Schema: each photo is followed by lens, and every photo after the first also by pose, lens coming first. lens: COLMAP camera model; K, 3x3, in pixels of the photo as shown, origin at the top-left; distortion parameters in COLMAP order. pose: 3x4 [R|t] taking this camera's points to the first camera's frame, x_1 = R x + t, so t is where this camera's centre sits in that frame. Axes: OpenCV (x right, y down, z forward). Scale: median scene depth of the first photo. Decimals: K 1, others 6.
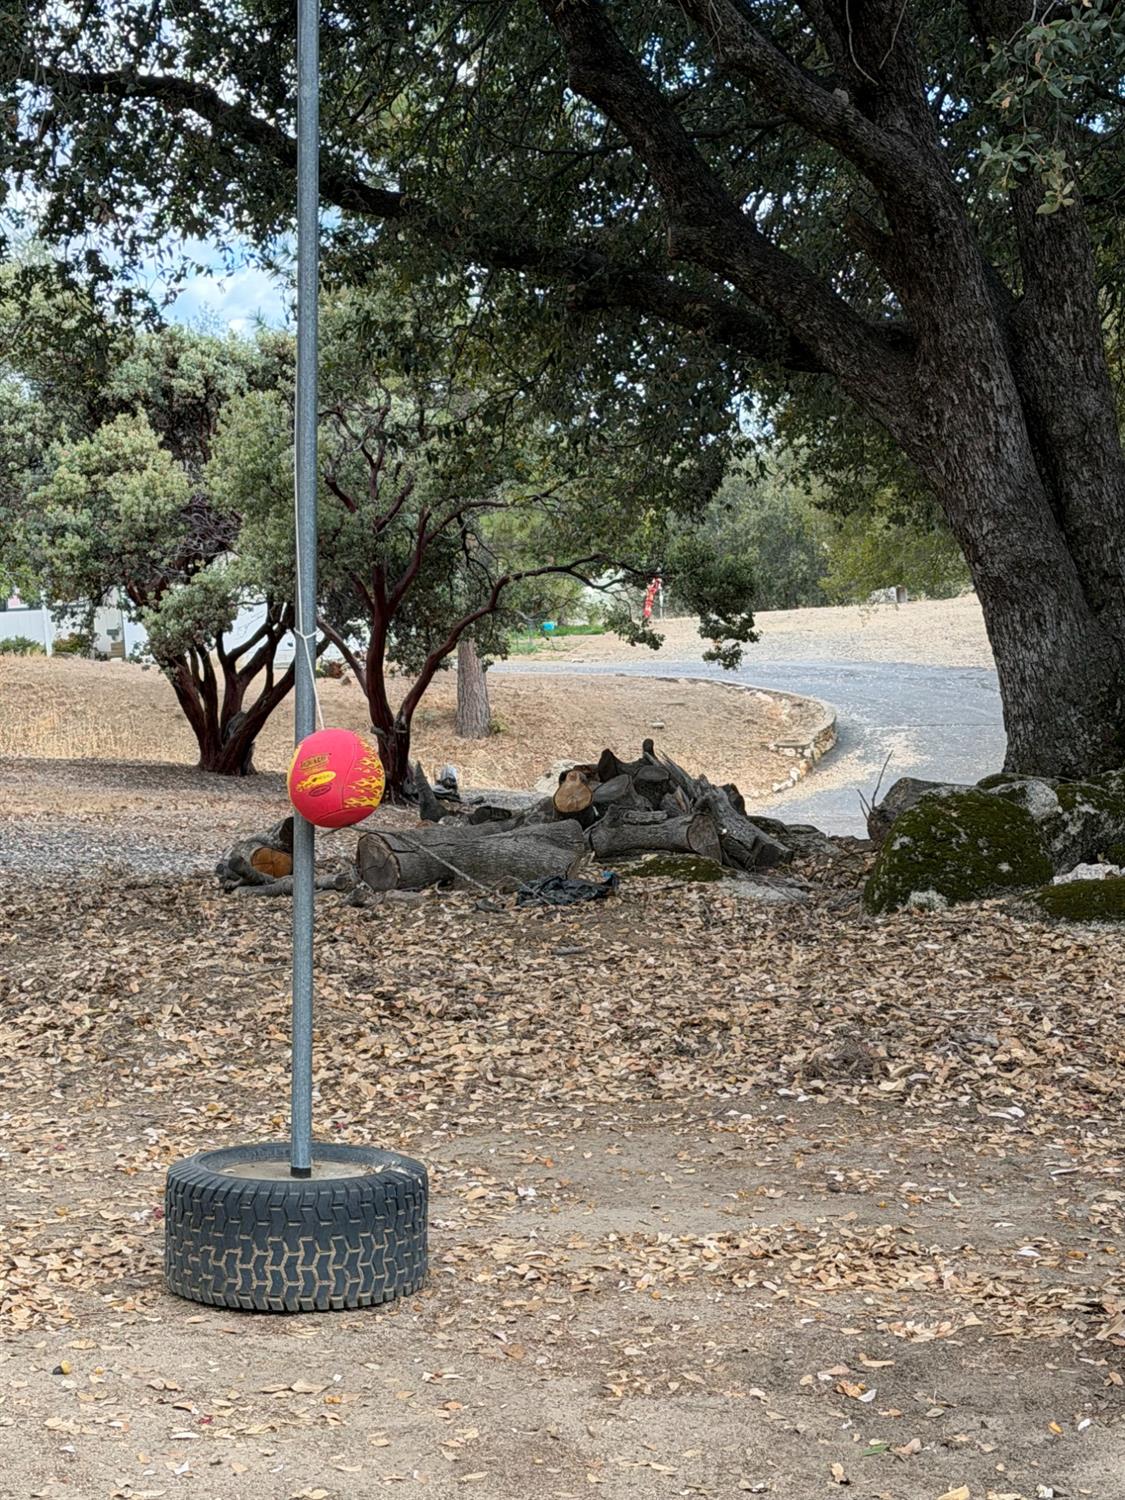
lens RADIAL K [[3049.8, 0, 562.5], [0, 3049.8, 750.8], [0, 0, 1]] dist [0.059957, 0.000000]
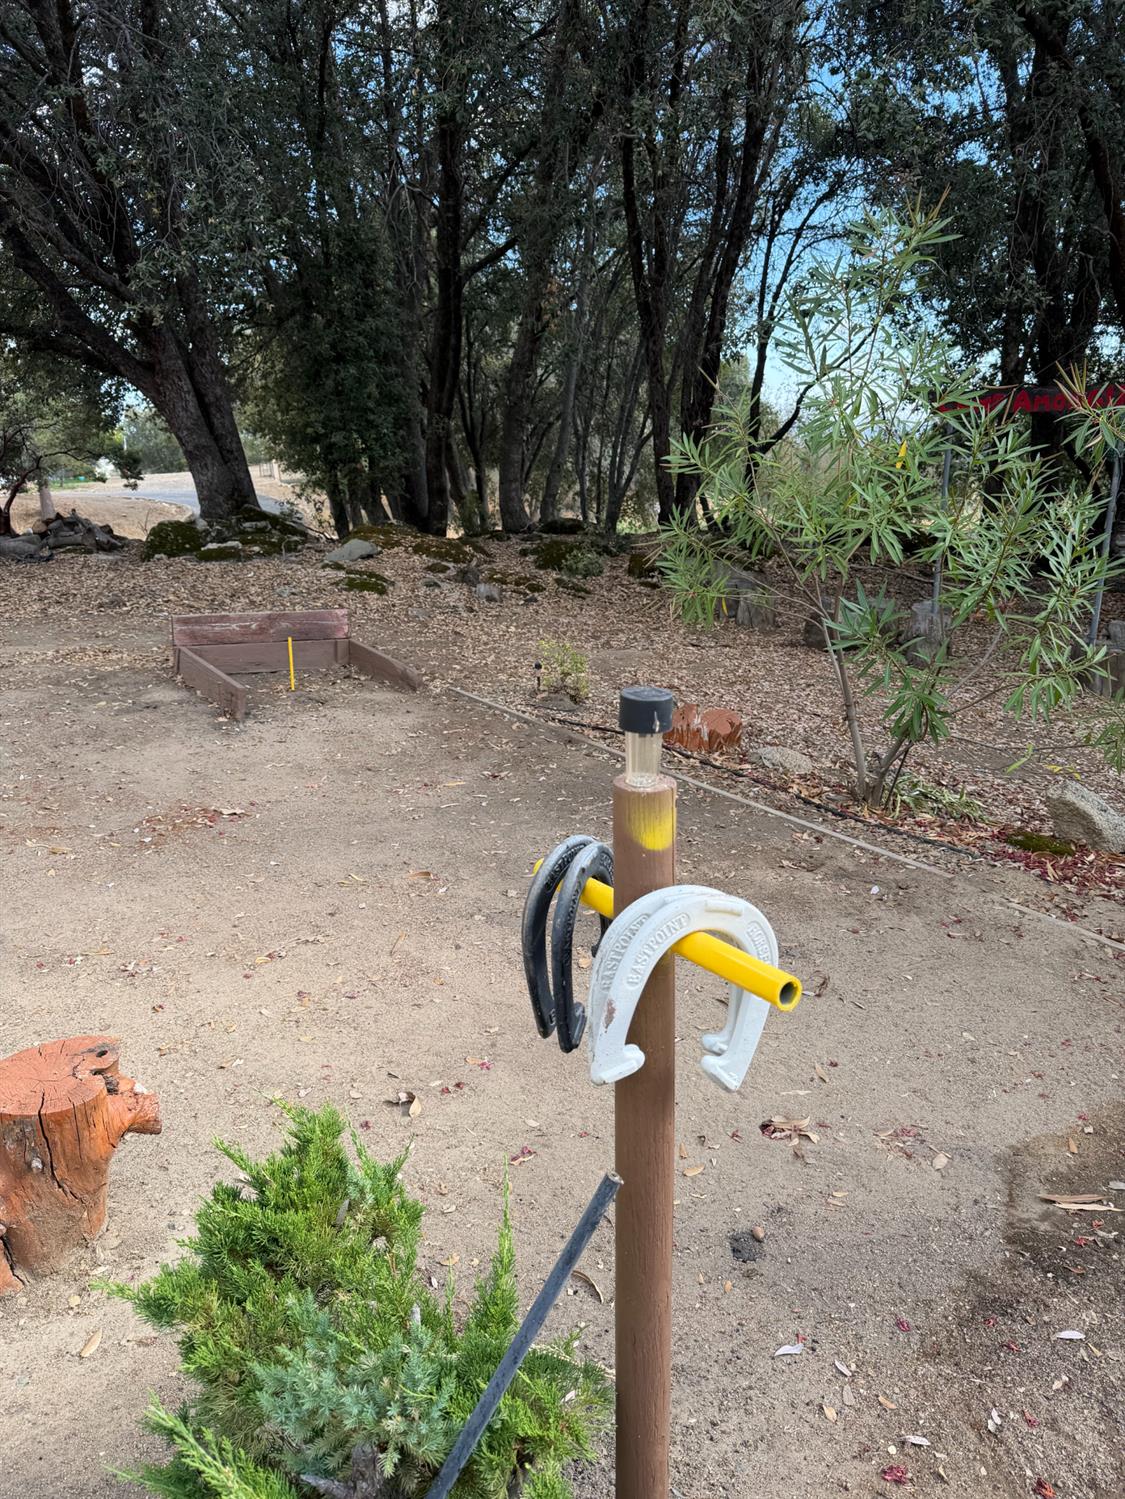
lens RADIAL K [[1049.1, 0, 562.4], [0, 1049.1, 746.4], [0, 0, 1]] dist [-0.002538, -0.001401]
pose [[0.919838, -0.094578, 0.380726, 0.064731], [0.014564, 0.978067, 0.207779, 0.019775], [-0.392027, -0.185579, 0.901041, -0.132123]]
